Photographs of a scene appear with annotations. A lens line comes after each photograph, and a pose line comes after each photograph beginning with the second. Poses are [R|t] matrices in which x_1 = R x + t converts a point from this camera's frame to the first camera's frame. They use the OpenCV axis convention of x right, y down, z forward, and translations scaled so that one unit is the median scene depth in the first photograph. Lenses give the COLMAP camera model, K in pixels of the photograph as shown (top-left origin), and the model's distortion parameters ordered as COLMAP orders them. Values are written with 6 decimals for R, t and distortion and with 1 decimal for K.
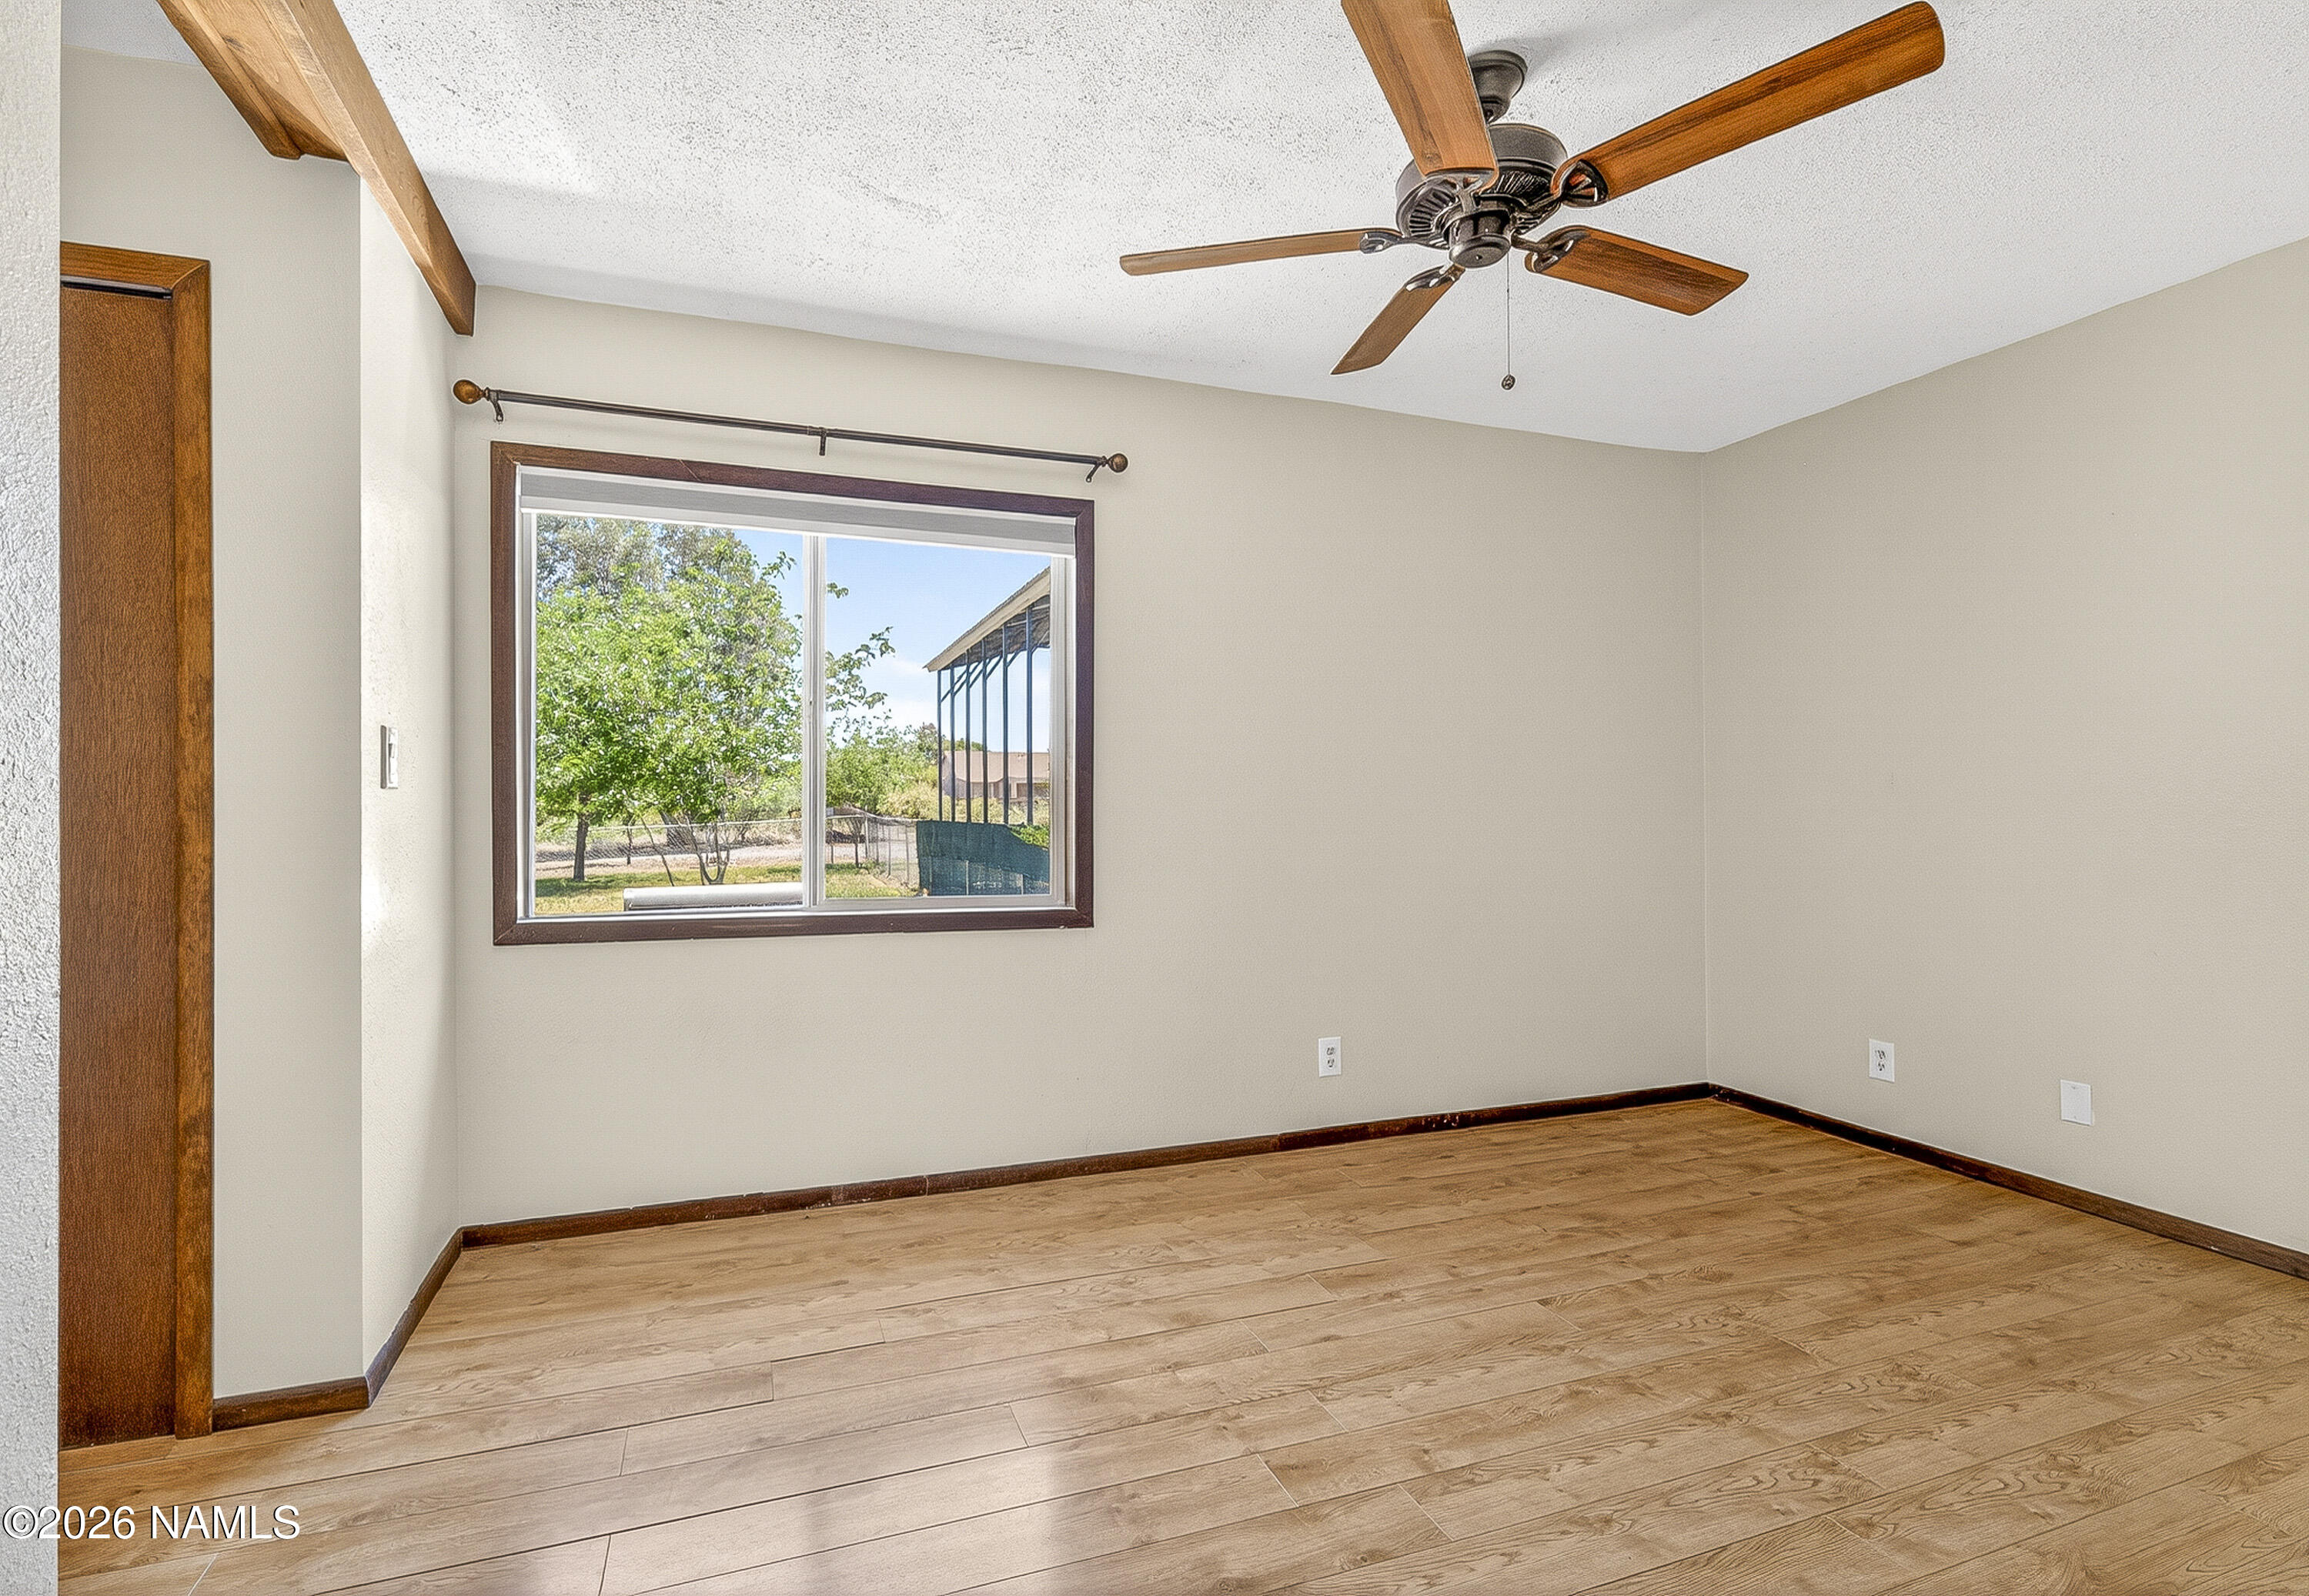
lens RADIAL K [[1031.4, 0, 1151.1], [0, 1031.4, 804.1], [0, 0, 1]] dist [0.001645, 0.001380]
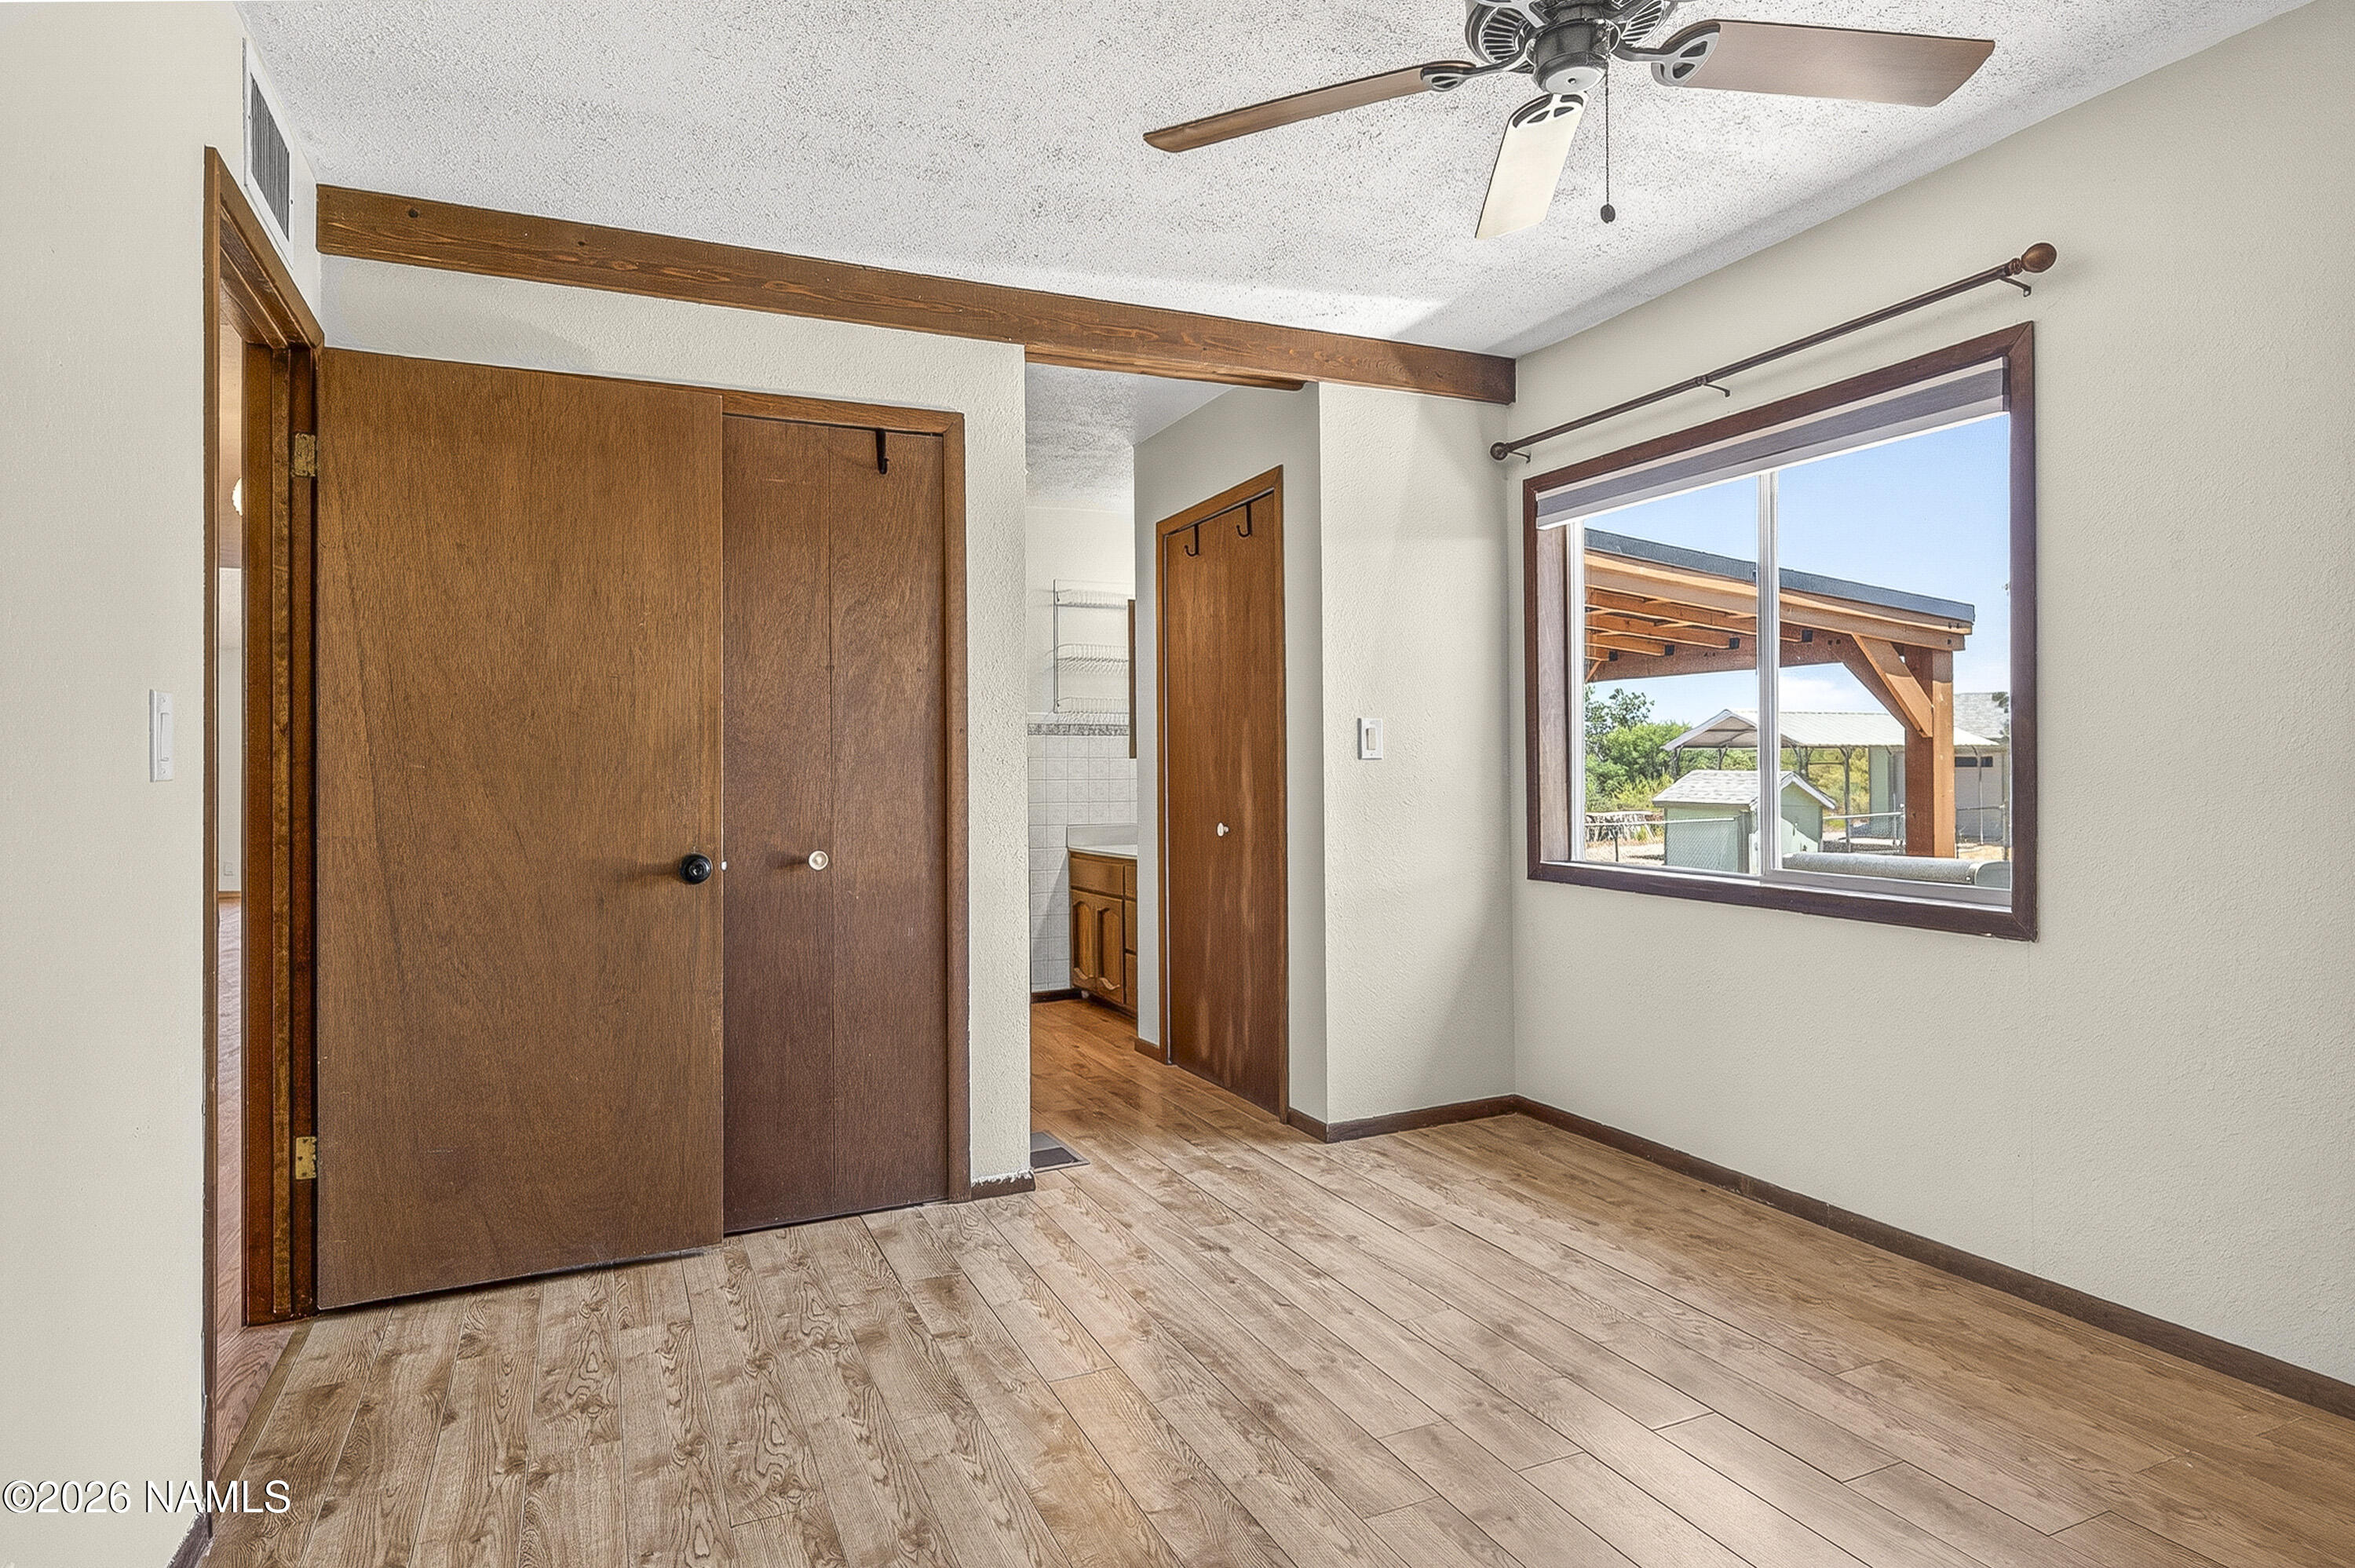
lens RADIAL K [[1290.7, 0, 1178.2], [0, 1290.7, 766.6], [0, 0, 1]] dist [-0.002059, 0.000467]
pose [[0.096133, -0.000466, -0.995368, 0.908280], [0.008680, 0.999962, 0.000370, -0.004847], [0.995331, -0.008675, 0.096133, 0.430558]]
